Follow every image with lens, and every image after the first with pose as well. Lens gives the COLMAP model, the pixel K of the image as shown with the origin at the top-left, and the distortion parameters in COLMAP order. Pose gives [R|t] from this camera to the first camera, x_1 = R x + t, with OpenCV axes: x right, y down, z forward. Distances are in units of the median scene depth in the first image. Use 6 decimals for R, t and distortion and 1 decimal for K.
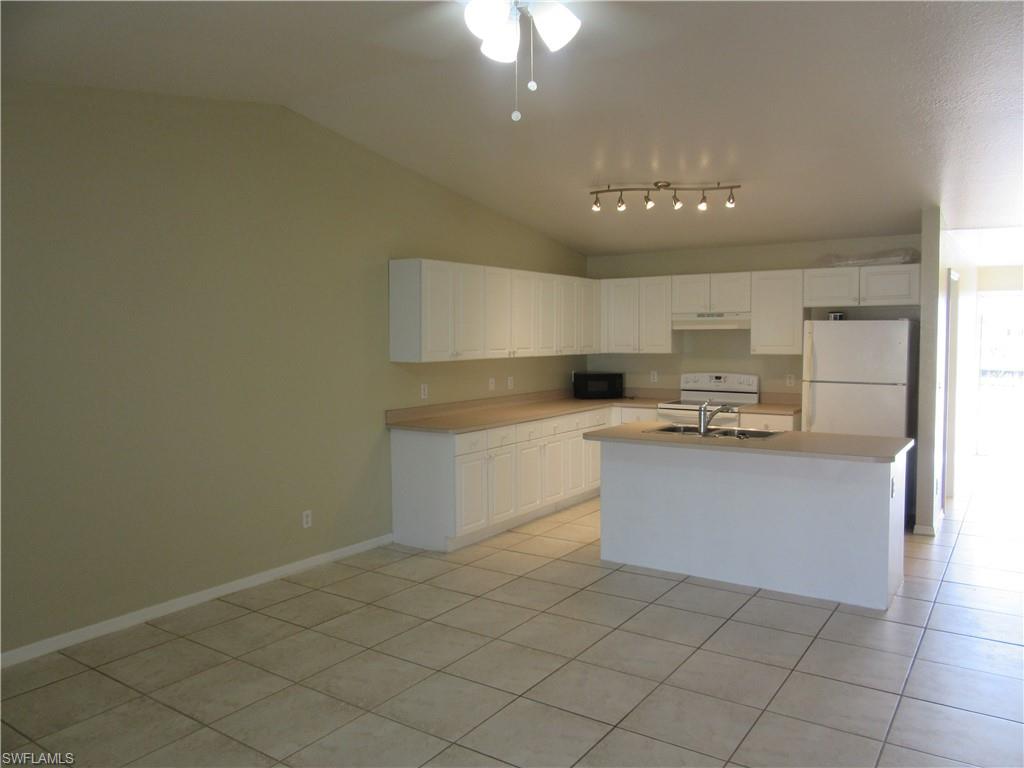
lens RADIAL K [[765.6, 0, 505.7], [0, 765.6, 382.8], [0, 0, 1]] dist [-0.022306, 0.011268]
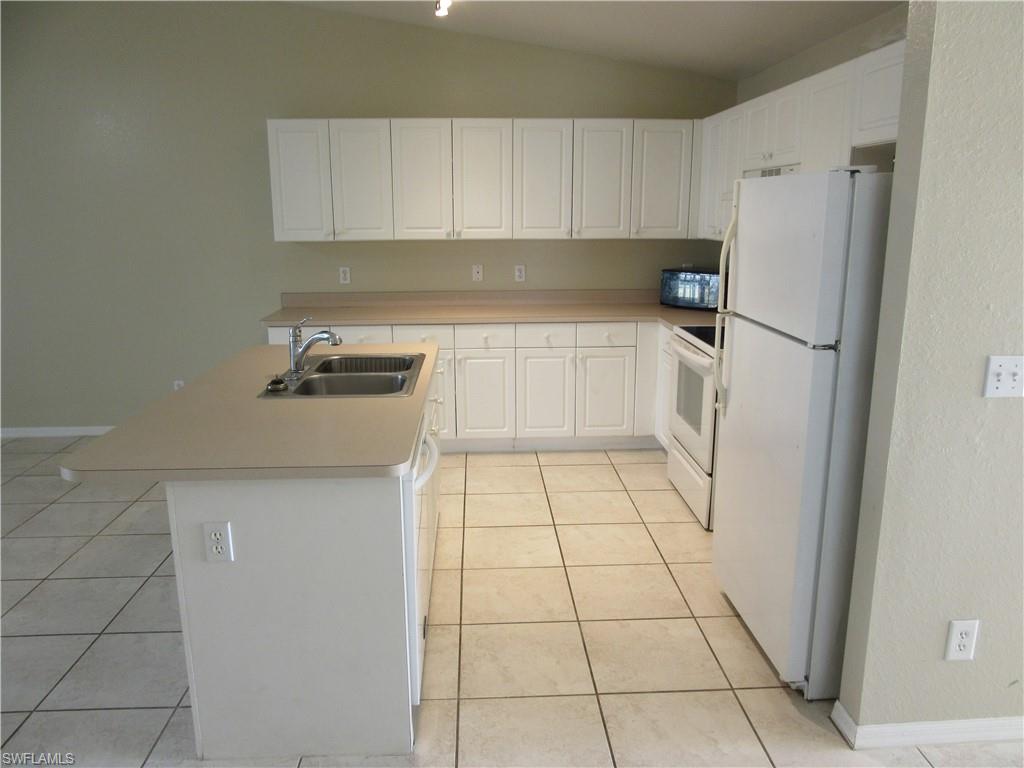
lens RADIAL K [[765.6, 0, 509.9], [0, 765.6, 382.1], [0, 0, 1]] dist [-0.022306, 0.011268]
pose [[0.595197, 0.182984, -0.782469, 0.663399], [-0.047432, 0.980031, 0.193105, -0.043886], [0.802179, -0.077822, 0.591991, 0.591257]]
